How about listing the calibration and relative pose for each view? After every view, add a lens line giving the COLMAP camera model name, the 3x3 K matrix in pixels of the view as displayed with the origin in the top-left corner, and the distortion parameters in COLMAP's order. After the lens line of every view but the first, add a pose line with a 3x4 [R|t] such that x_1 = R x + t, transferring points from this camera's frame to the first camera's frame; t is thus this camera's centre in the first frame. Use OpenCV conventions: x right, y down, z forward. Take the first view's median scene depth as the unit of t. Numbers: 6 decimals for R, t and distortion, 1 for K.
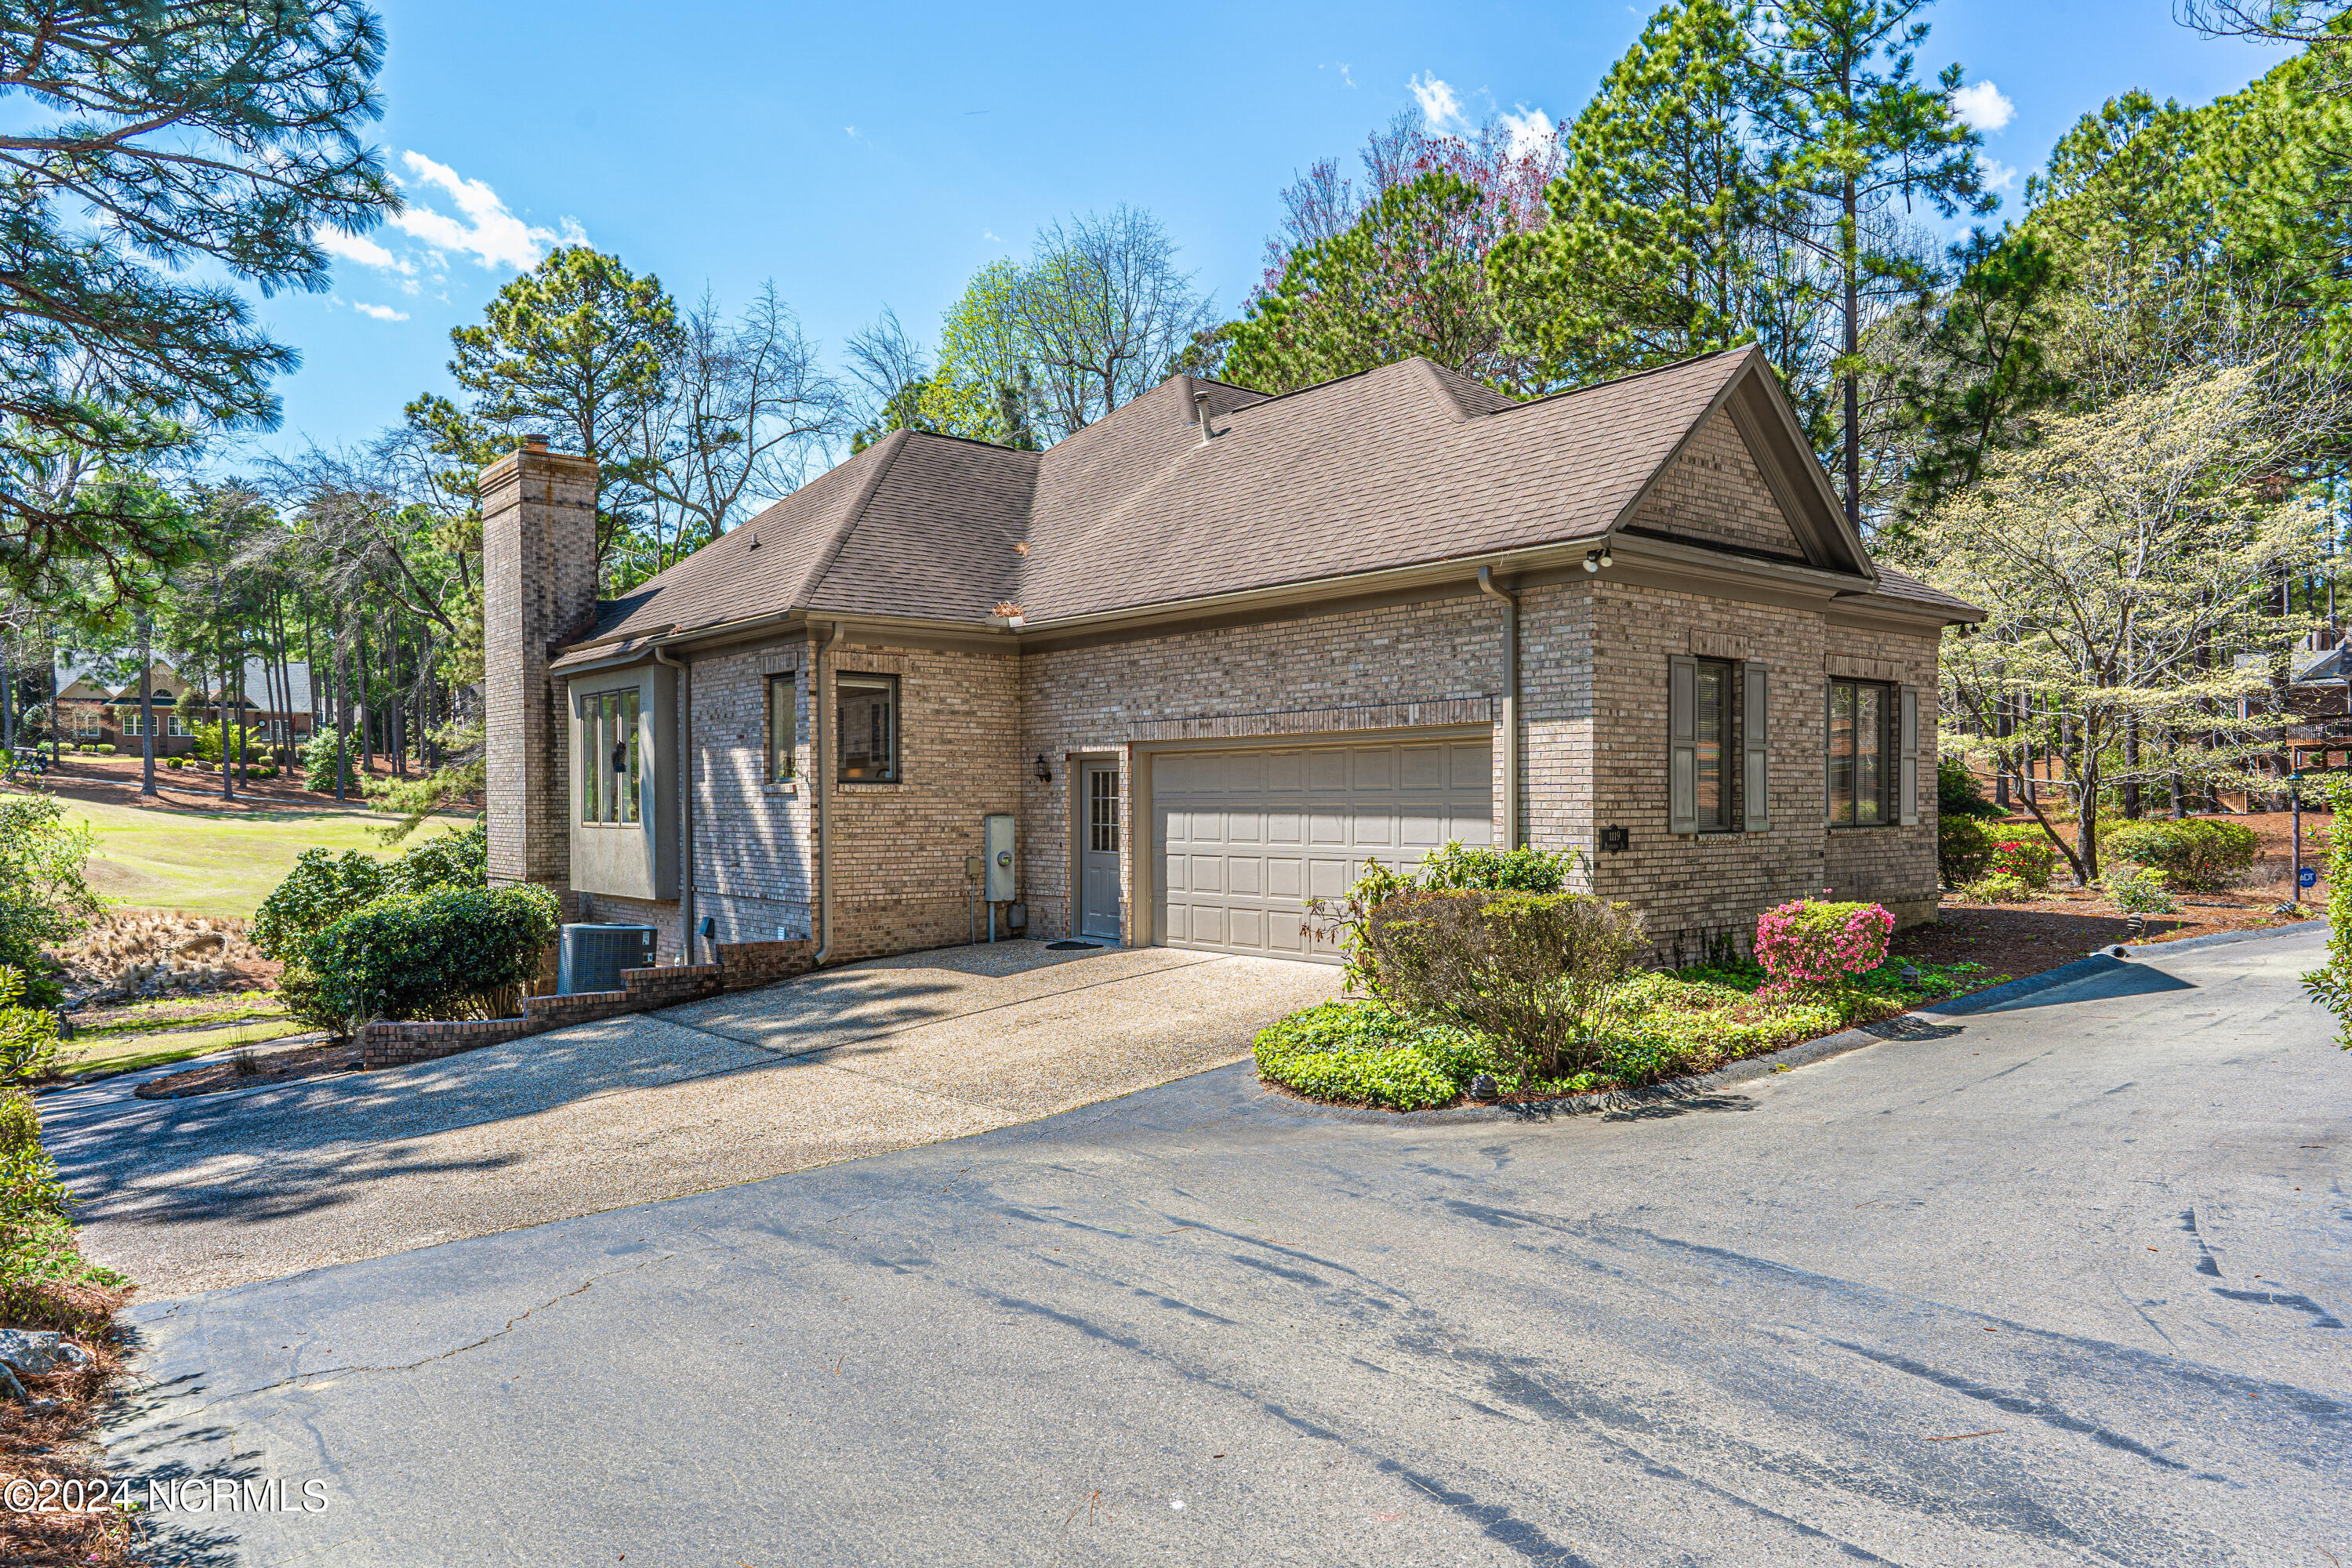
lens RADIAL K [[1564.5, 0, 1136.0], [0, 1564.5, 796.8], [0, 0, 1]] dist [-0.012663, 0.015329]
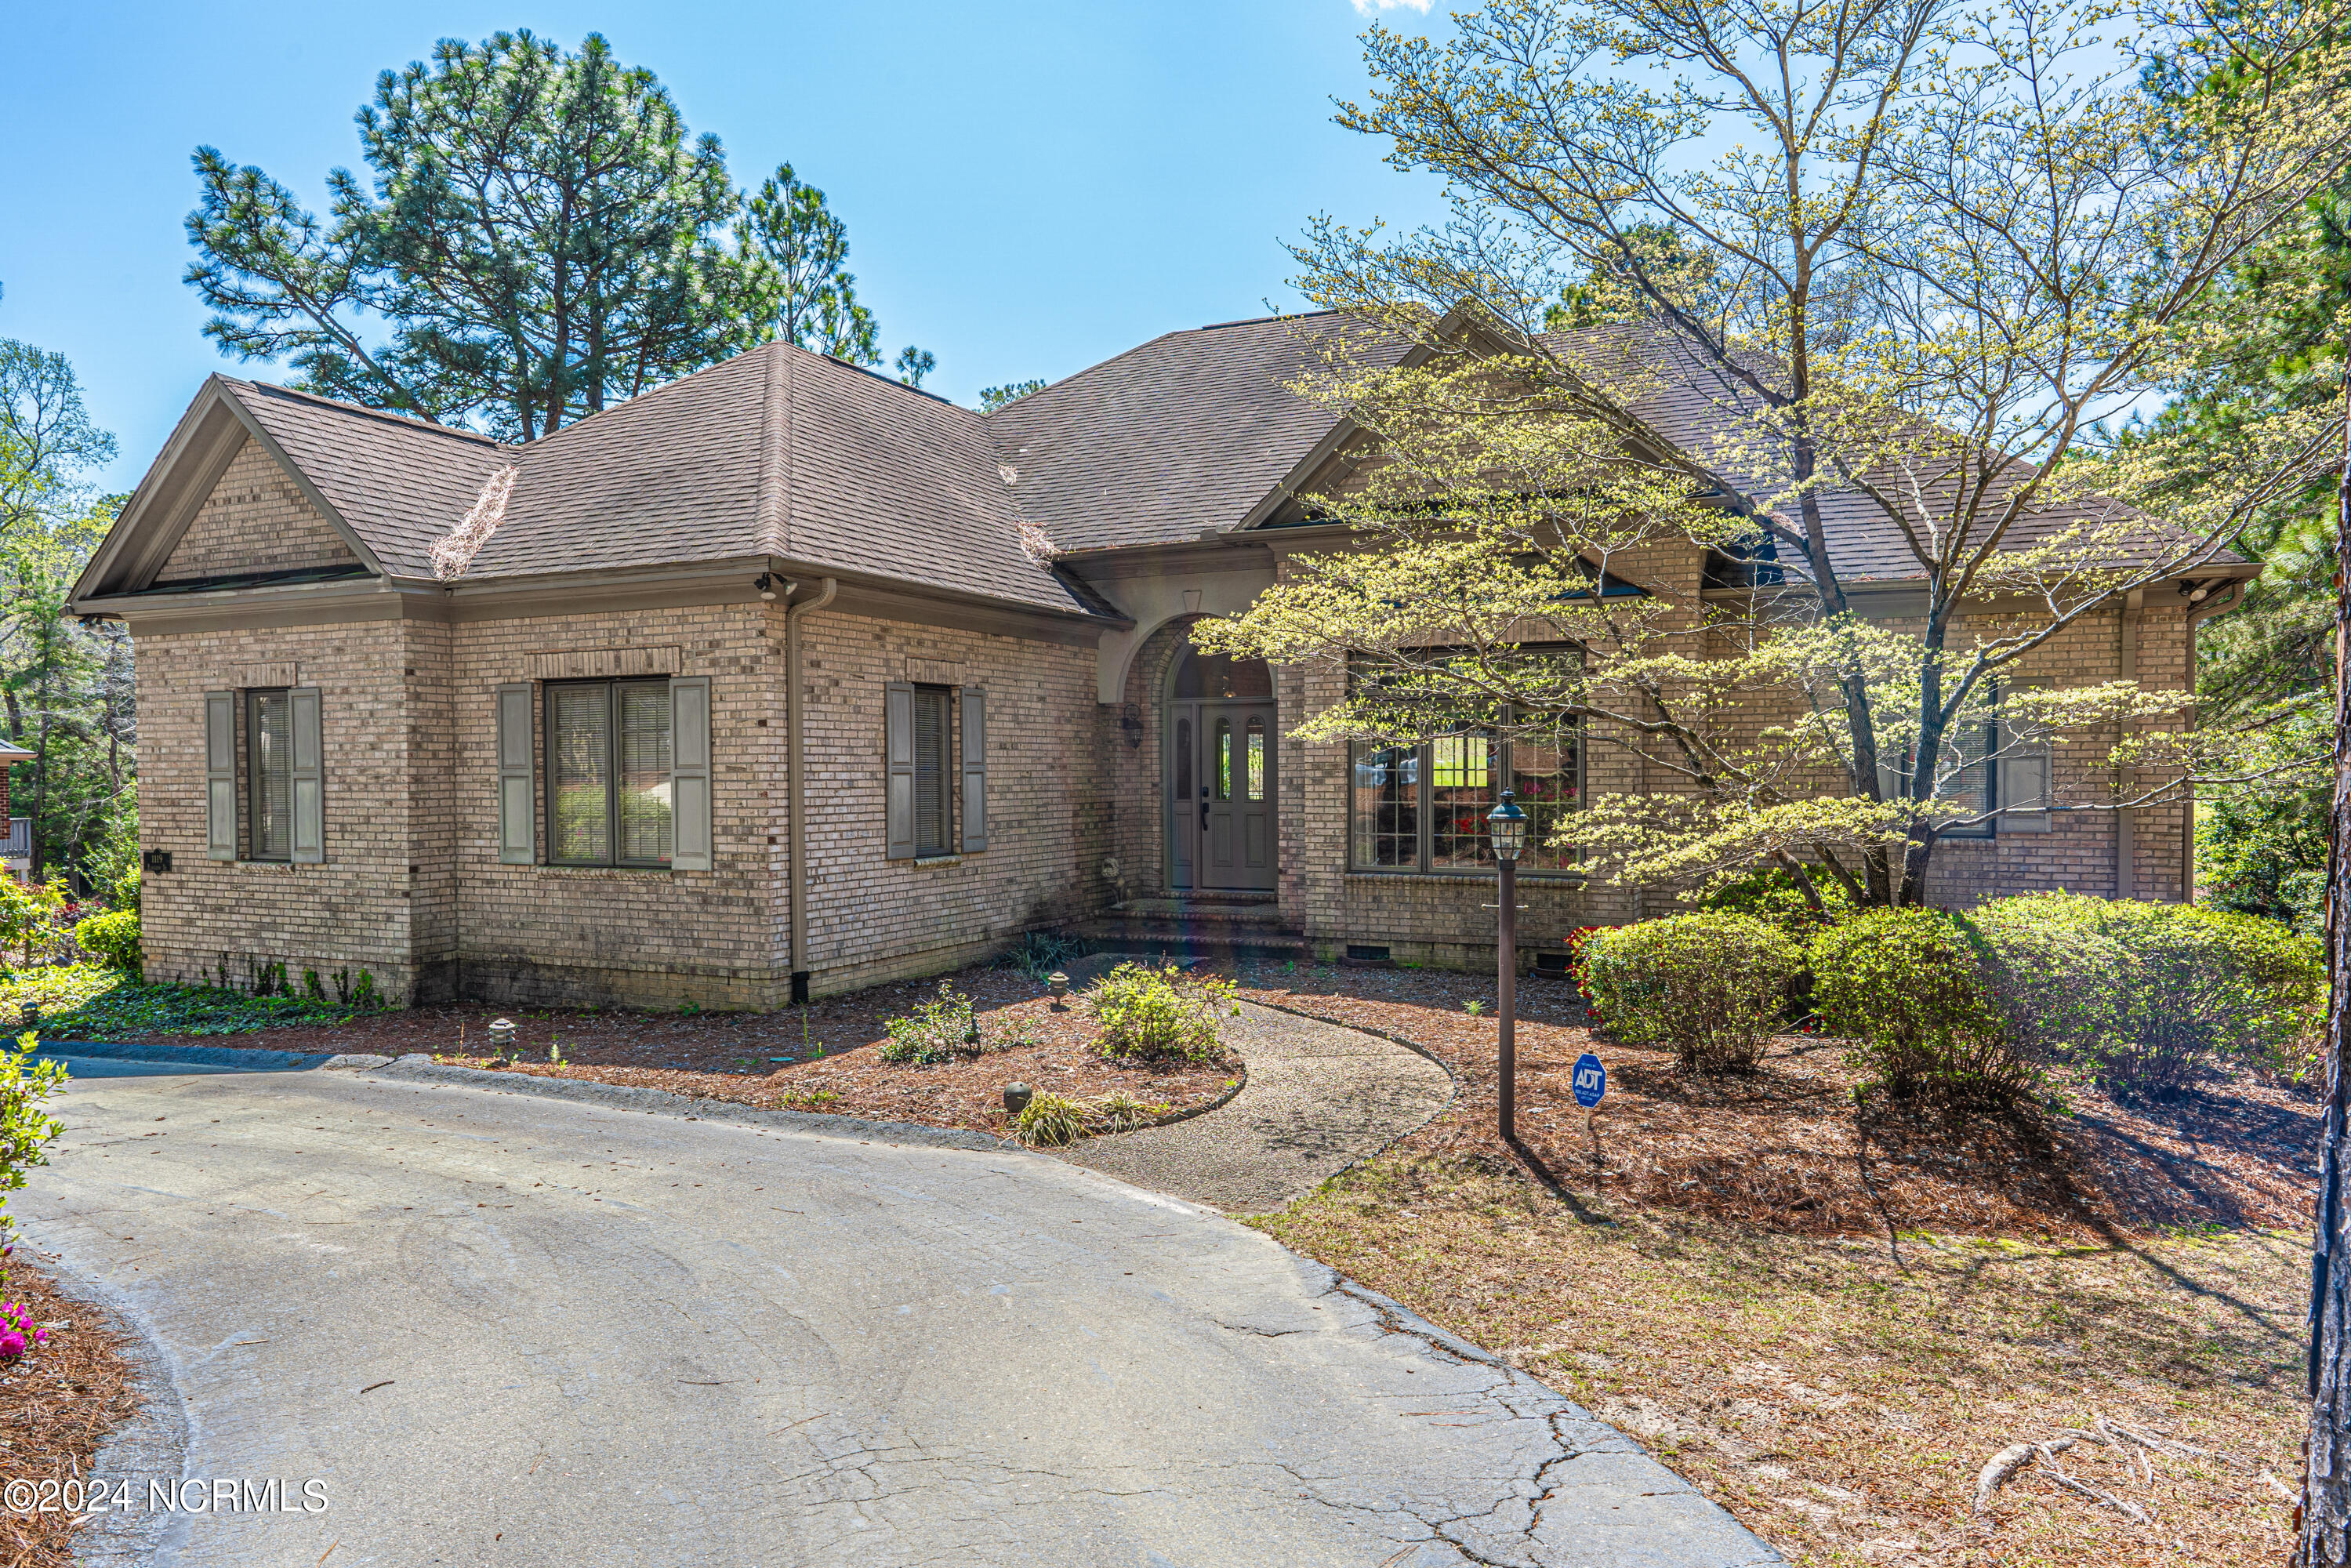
lens RADIAL K [[1563.9, 0, 1158.6], [0, 1563.9, 794.5], [0, 0, 1]] dist [-0.012663, 0.015329]
pose [[0.426755, 0.015987, -0.904226, 1.192212], [0.006519, 0.999763, 0.020753, -0.029344], [0.904344, -0.014751, 0.426550, 0.852671]]
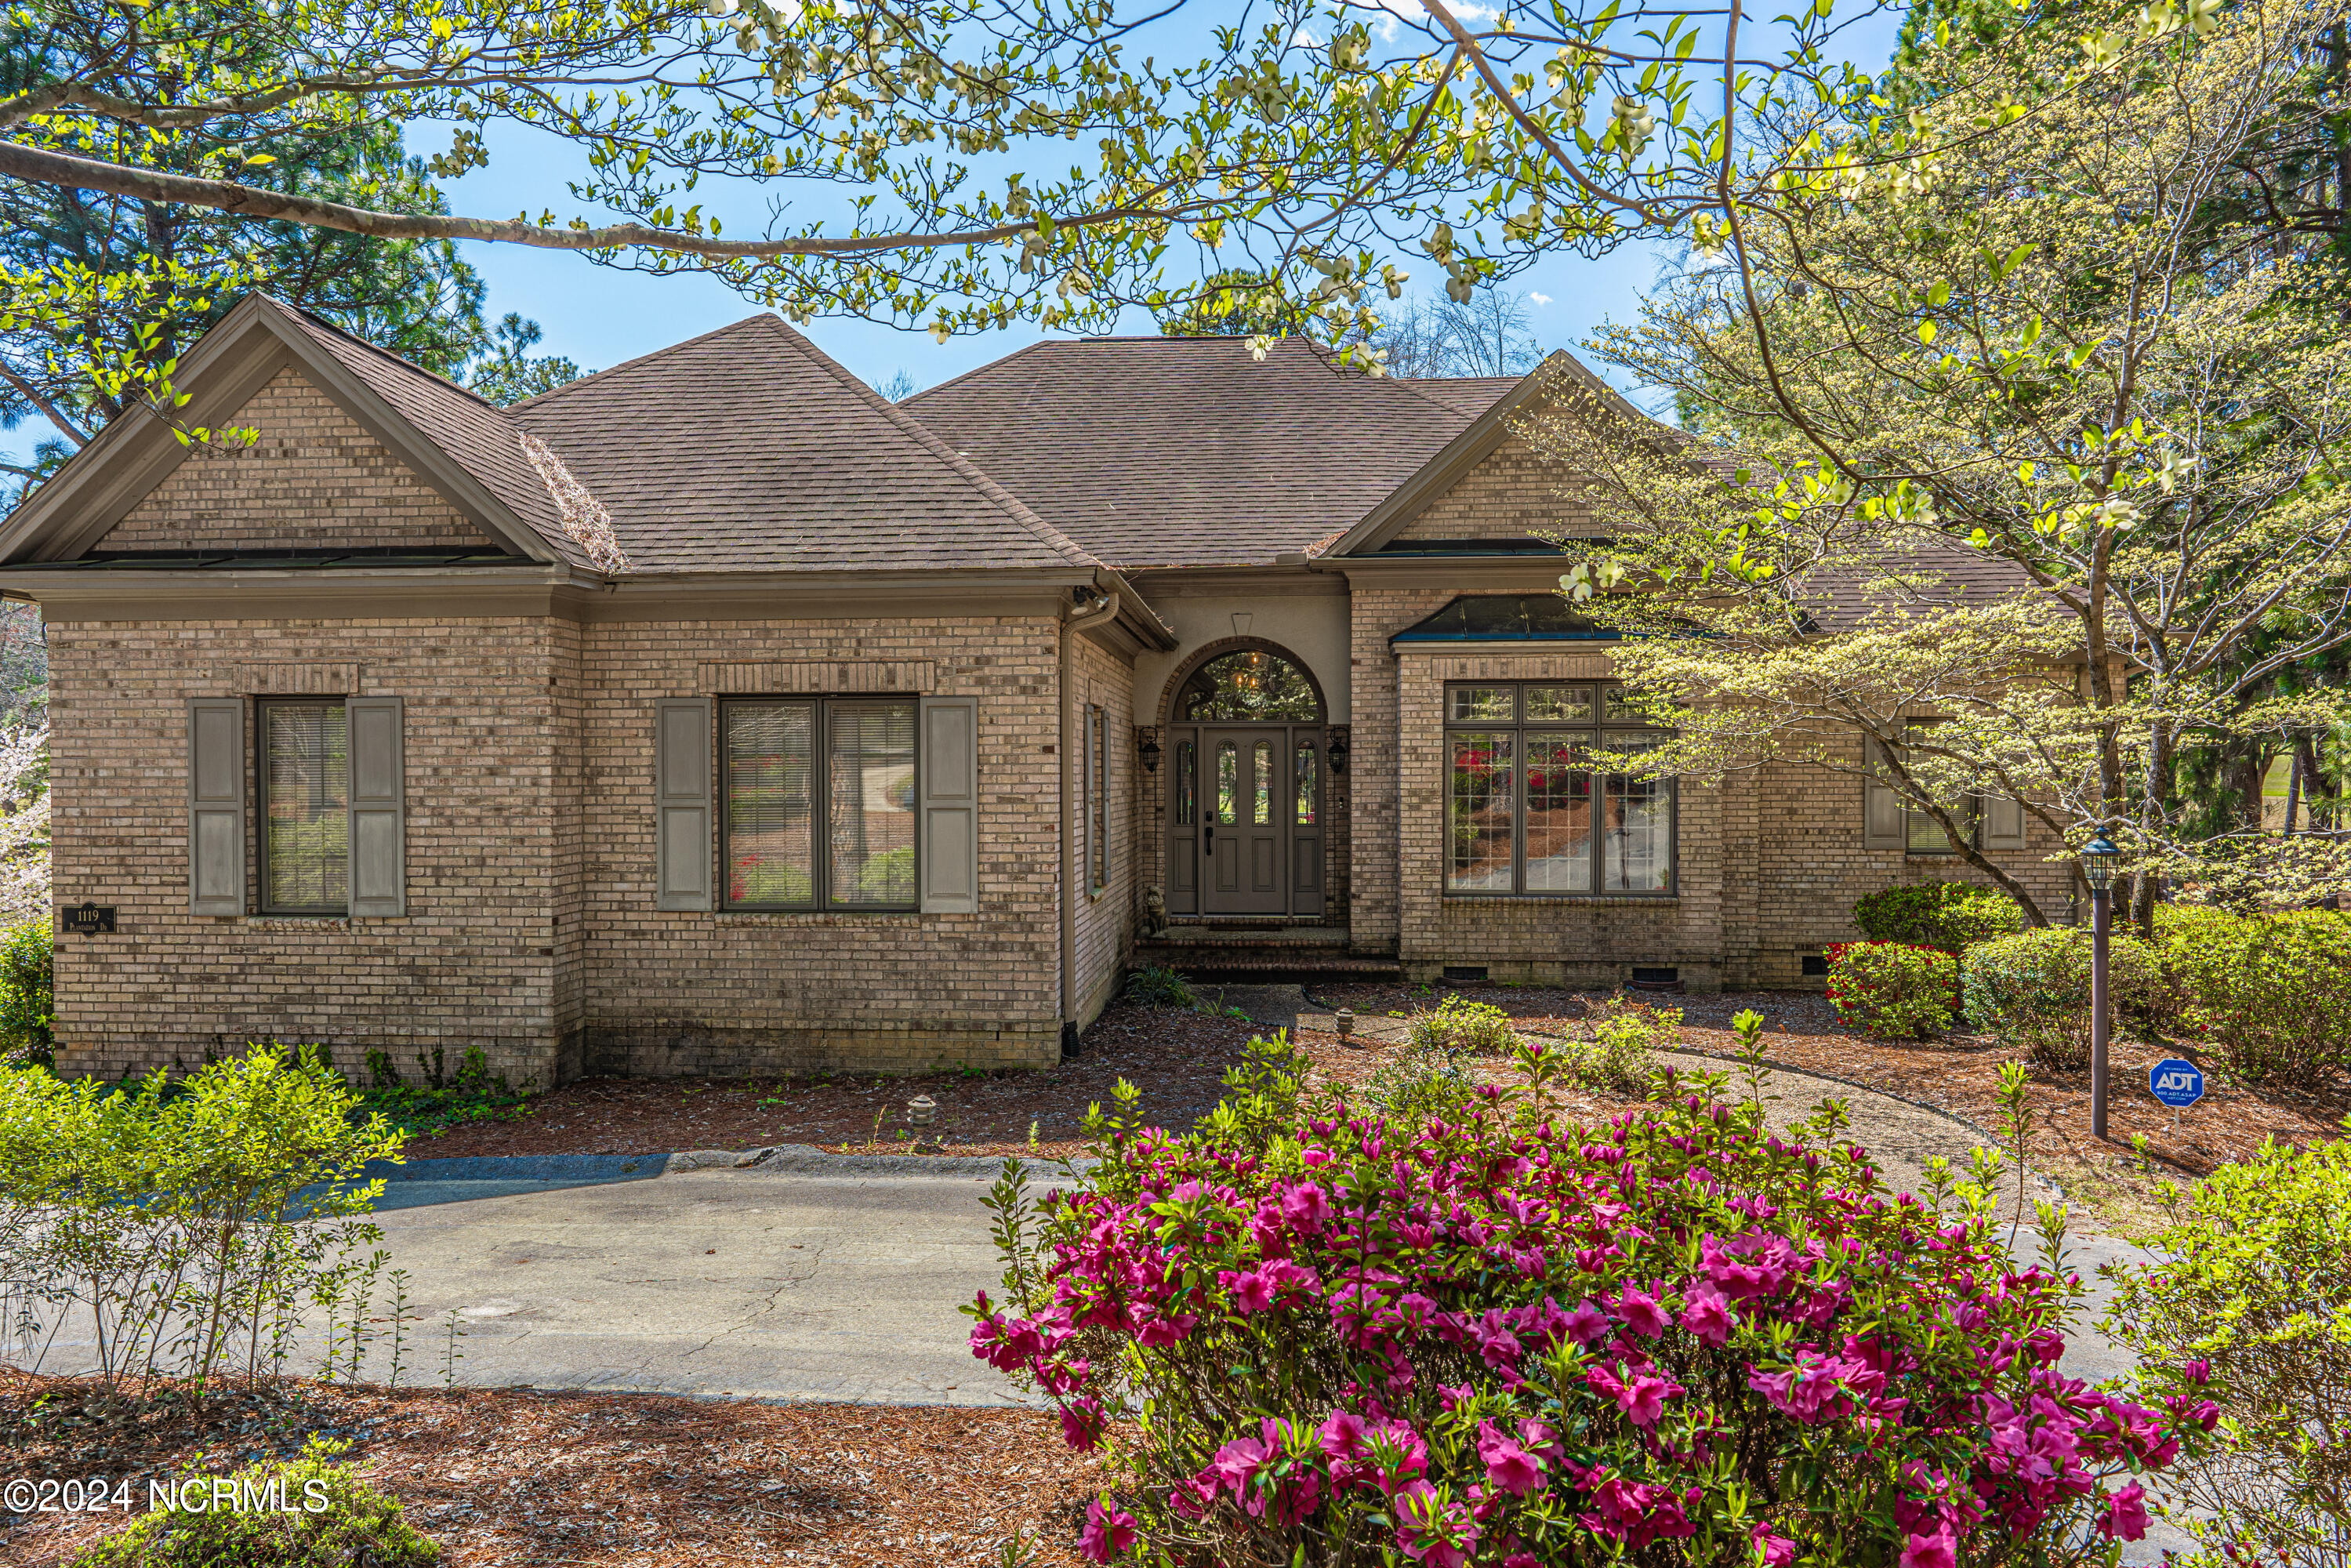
lens RADIAL K [[1563.9, 0, 1143.1], [0, 1563.9, 788.0], [0, 0, 1]] dist [-0.012663, 0.015329]
pose [[0.720938, 0.006717, -0.692967, 0.959640], [0.002100, 0.999927, 0.011876, -0.039446], [0.692997, -0.010017, 0.720871, 0.568041]]
